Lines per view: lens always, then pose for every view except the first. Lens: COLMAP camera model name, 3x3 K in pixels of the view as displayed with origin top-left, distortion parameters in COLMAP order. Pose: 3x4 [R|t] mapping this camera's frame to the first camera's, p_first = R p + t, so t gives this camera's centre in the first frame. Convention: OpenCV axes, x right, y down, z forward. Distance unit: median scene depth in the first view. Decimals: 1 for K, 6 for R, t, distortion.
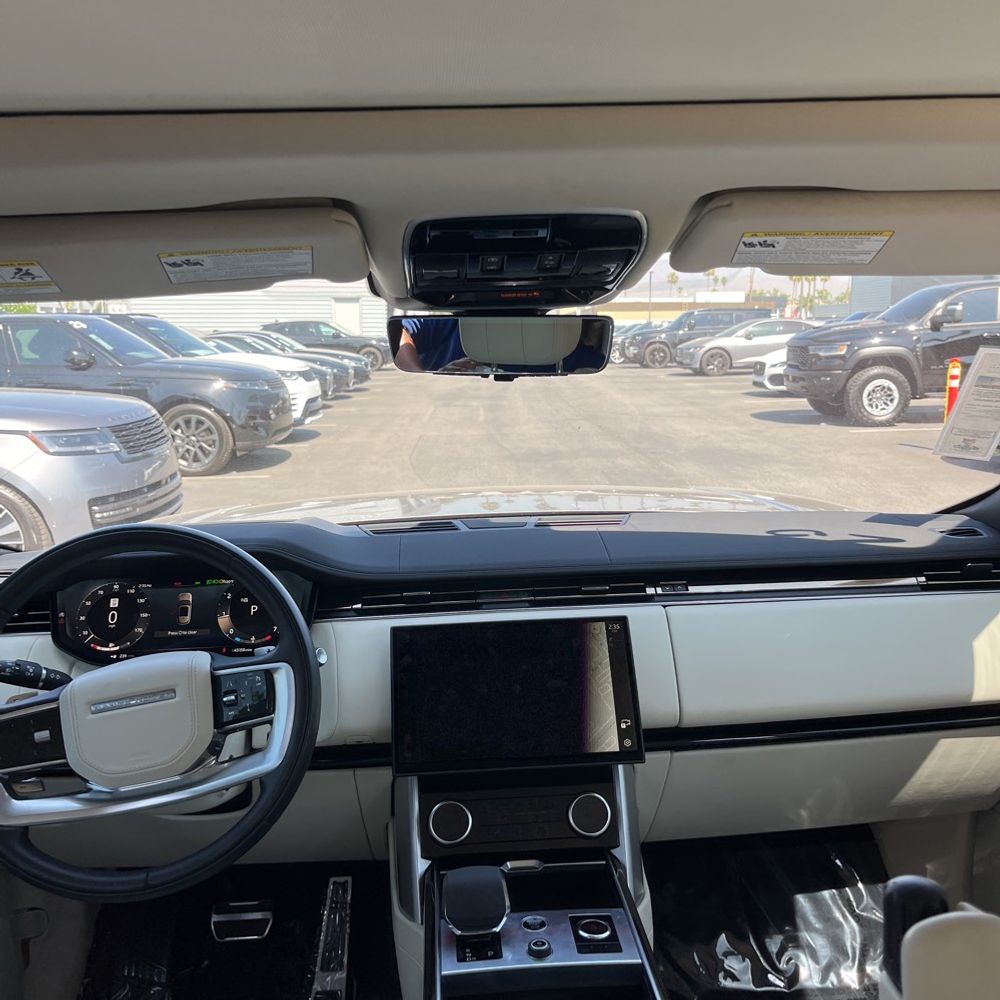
lens RADIAL K [[1039.1, 0, 500.0], [0, 1039.1, 500.0], [0, 0, 1]] dist [0.015560, -0.014407]
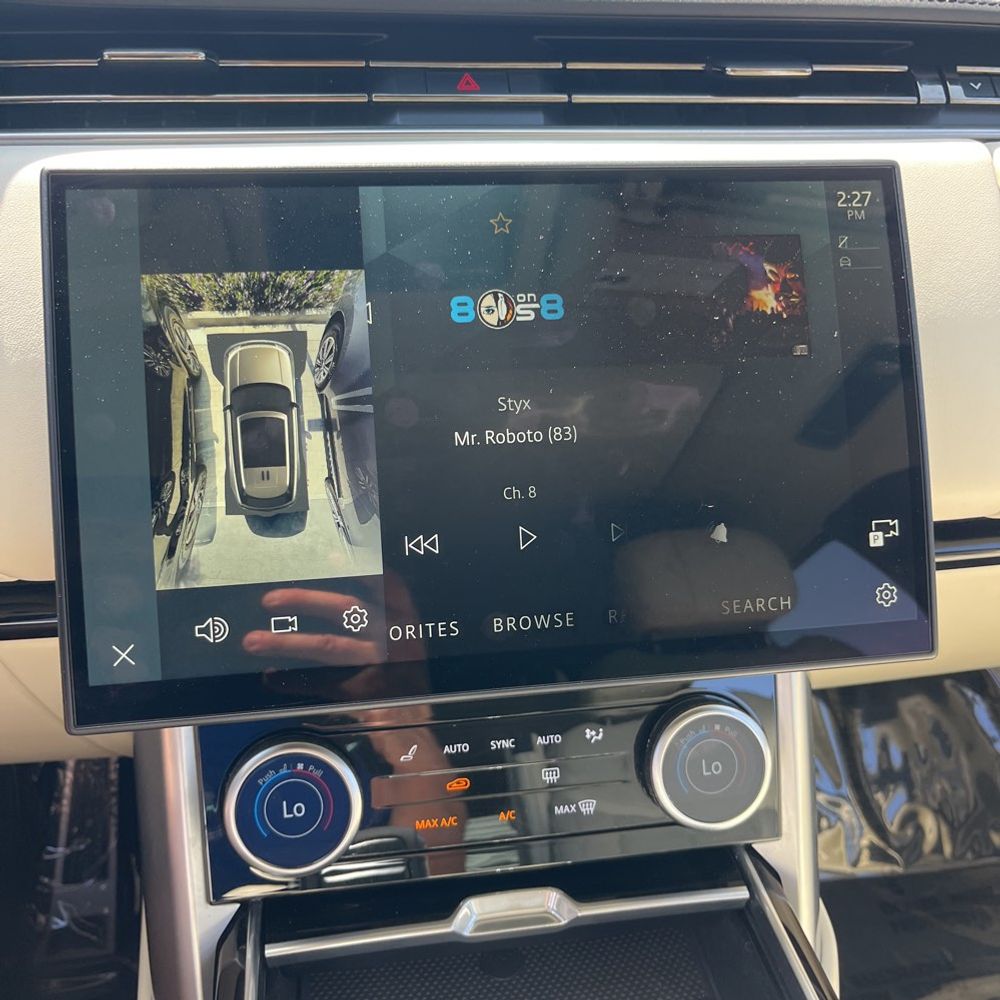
lens RADIAL K [[1039.1, 0, 500.0], [0, 1039.1, 500.0], [0, 0, 1]] dist [0.015560, -0.014407]
pose [[0.991553, -0.006729, 0.129526, -0.025162], [-0.037454, 0.941251, 0.335623, 0.104248], [-0.124175, -0.337639, 0.933049, 0.697817]]
